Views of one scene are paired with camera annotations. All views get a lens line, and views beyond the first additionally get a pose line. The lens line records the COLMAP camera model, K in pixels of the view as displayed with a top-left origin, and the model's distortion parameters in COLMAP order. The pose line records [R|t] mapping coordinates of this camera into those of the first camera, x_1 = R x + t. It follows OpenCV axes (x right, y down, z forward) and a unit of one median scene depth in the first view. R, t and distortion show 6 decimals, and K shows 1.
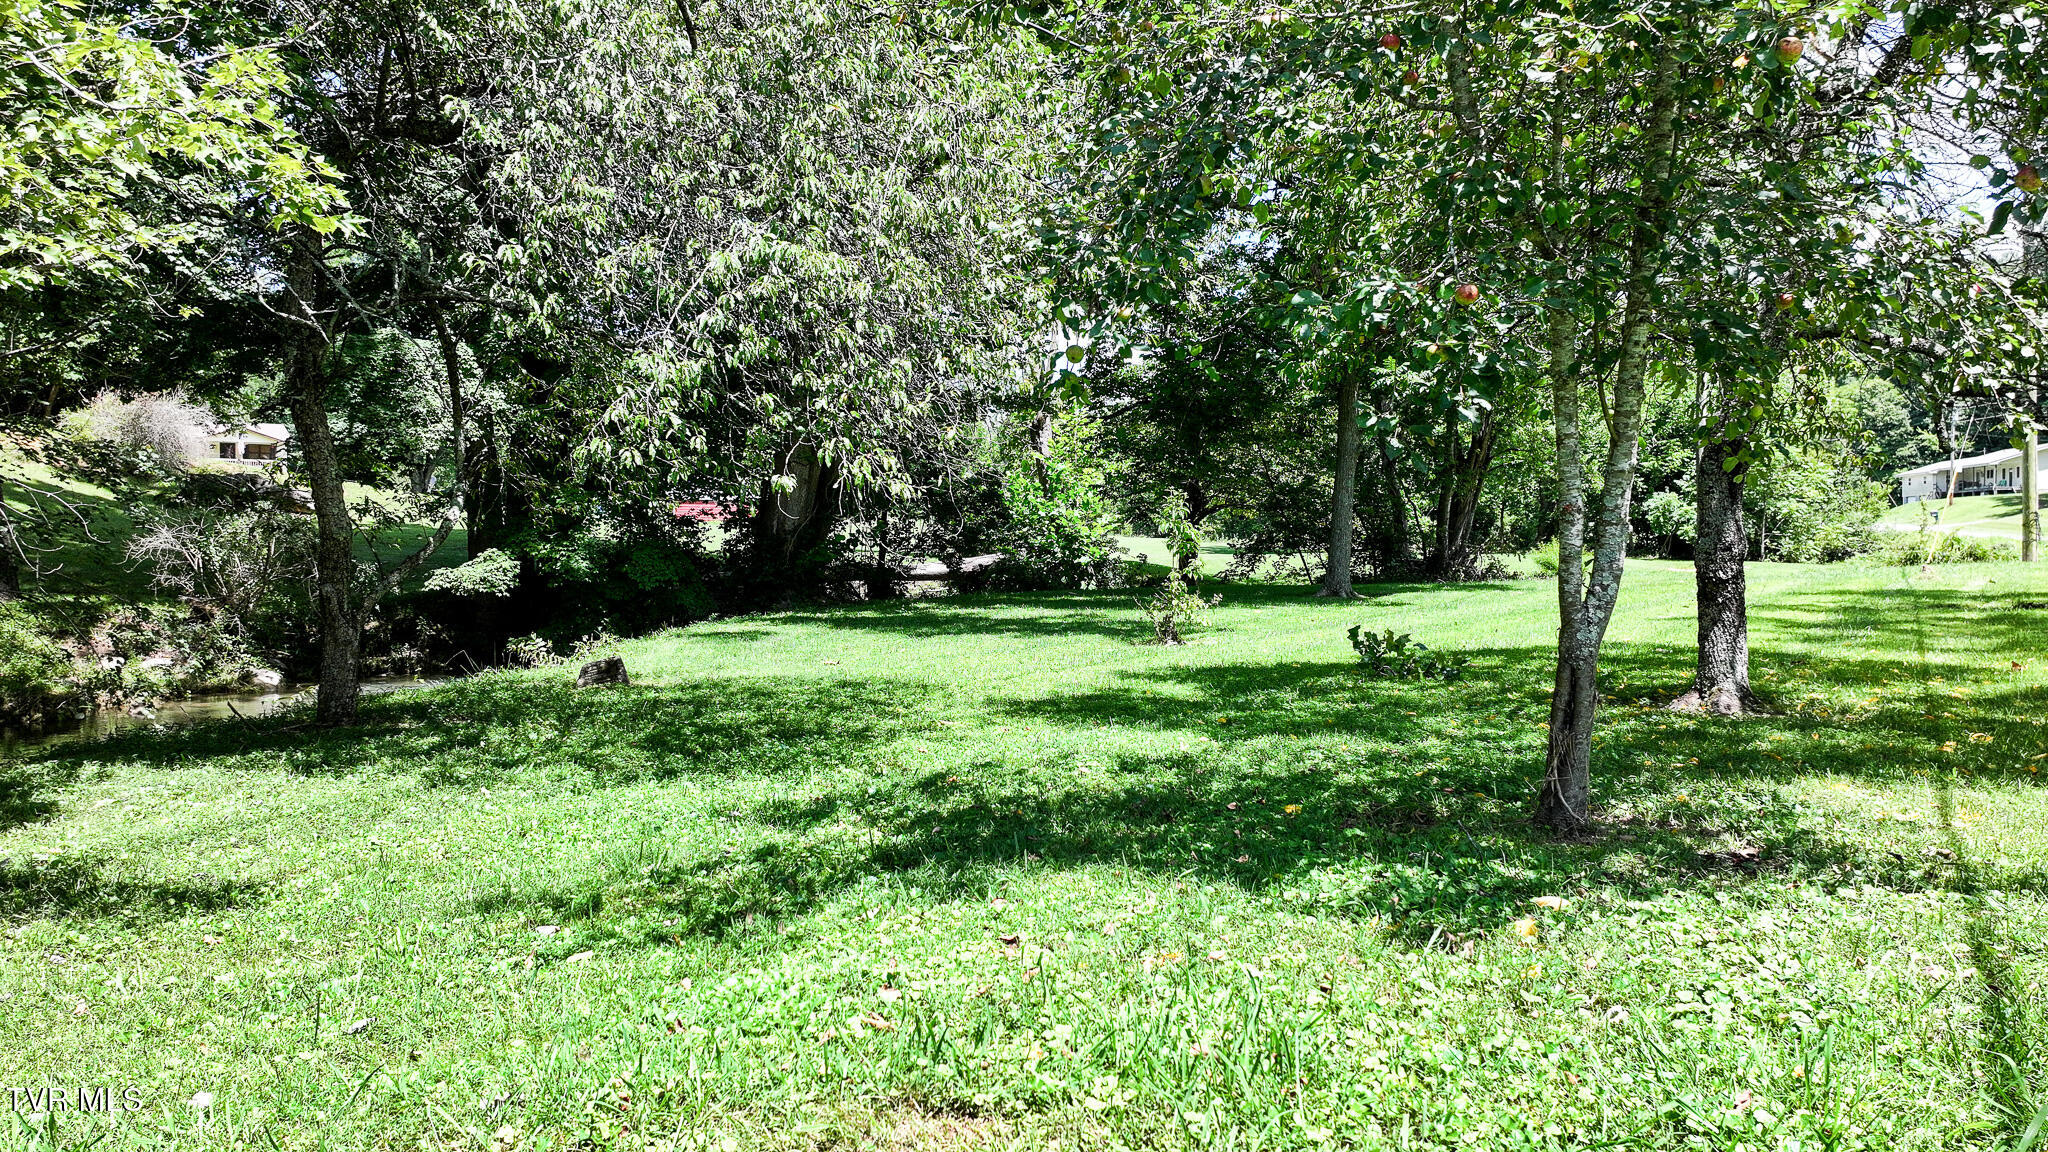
lens RADIAL K [[1441.2, 0, 1027.9], [0, 1441.2, 576.1], [0, 0, 1]] dist [0.004988, 0.010858]
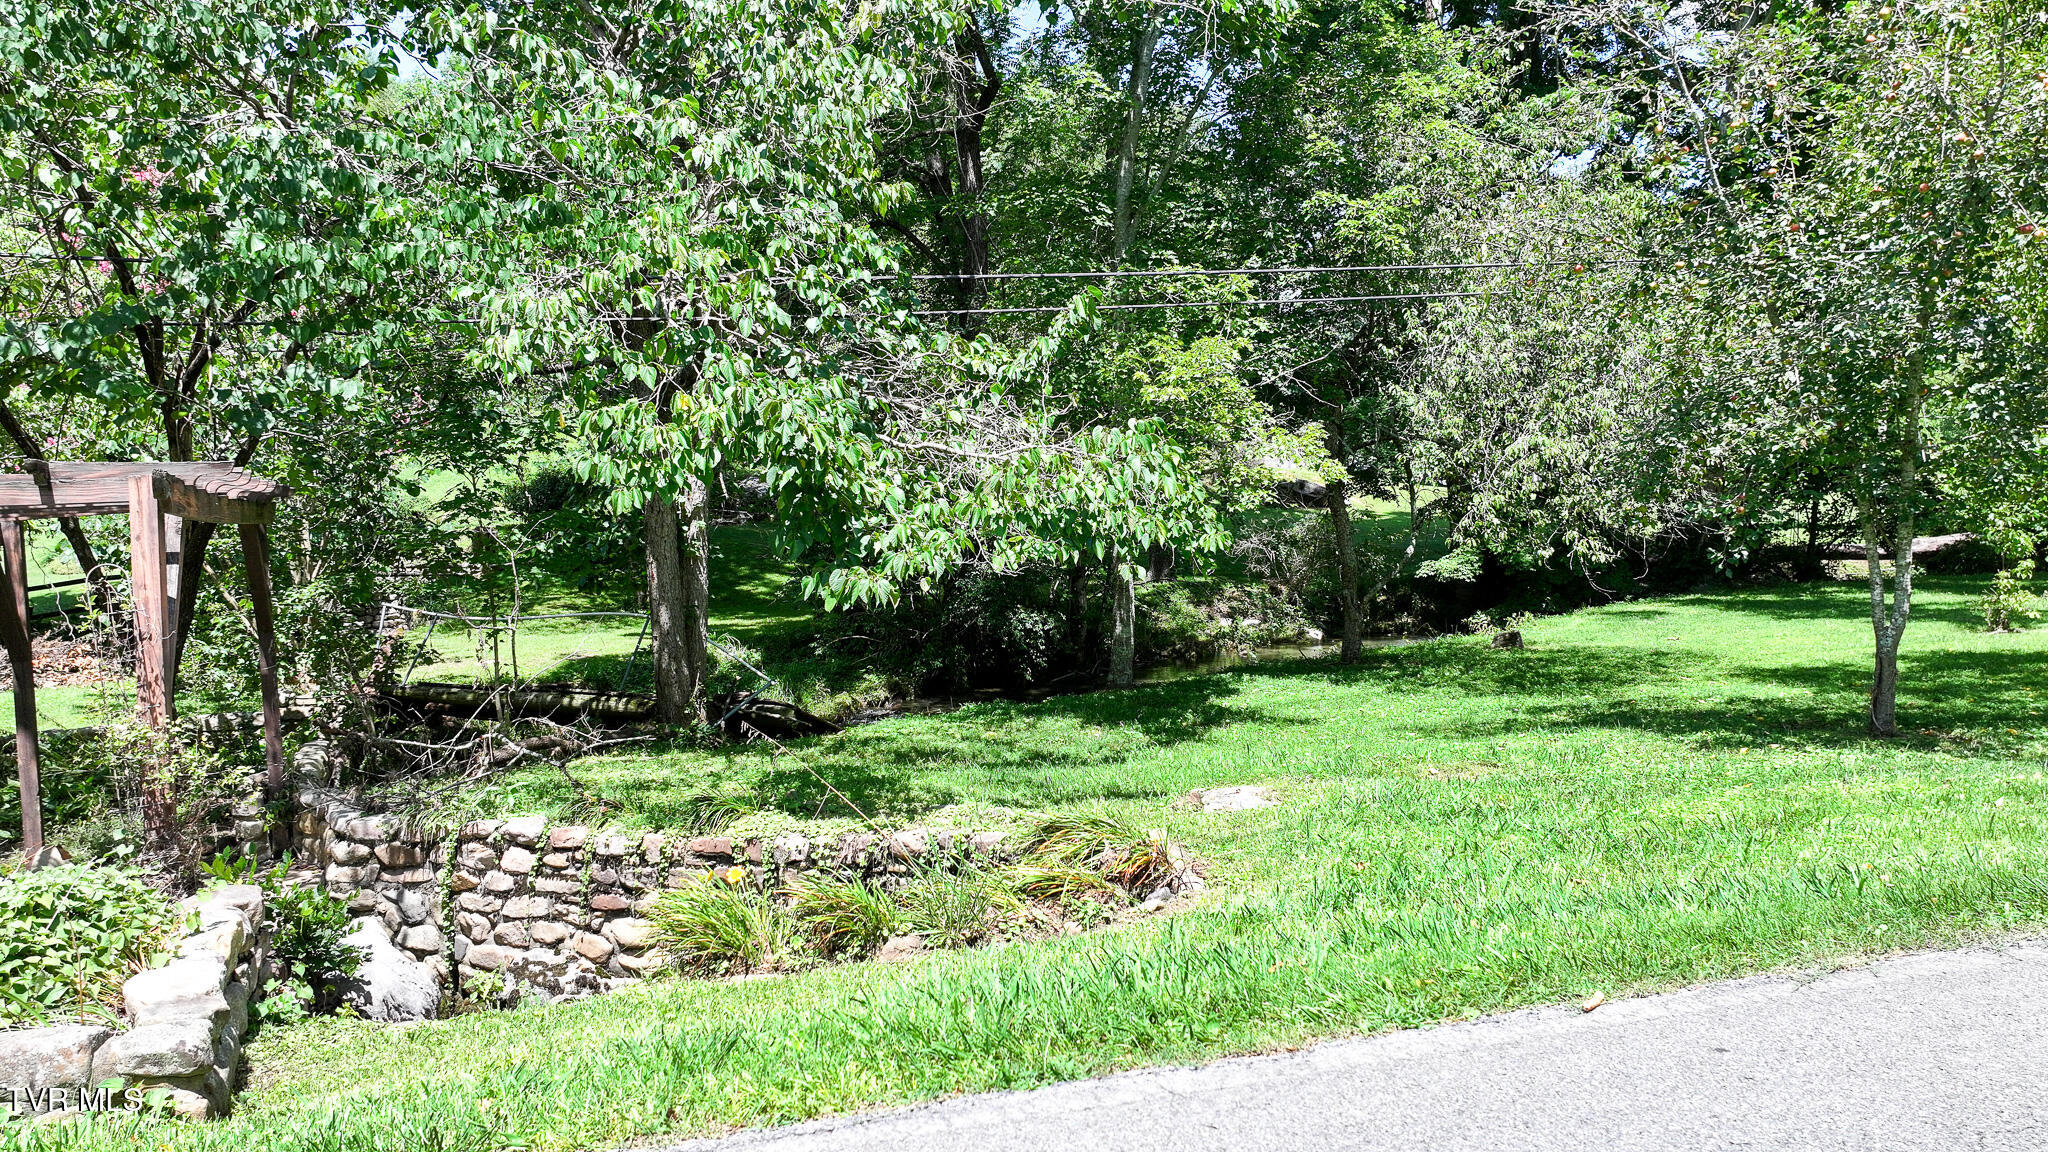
lens RADIAL K [[1441.2, 0, 1025.0], [0, 1441.2, 570.2], [0, 0, 1]] dist [0.004988, 0.010858]
pose [[0.777913, 0.004007, -0.628359, 0.193977], [0.010840, 0.999745, 0.019796, -0.031384], [0.628278, -0.022211, 0.777672, -0.379337]]
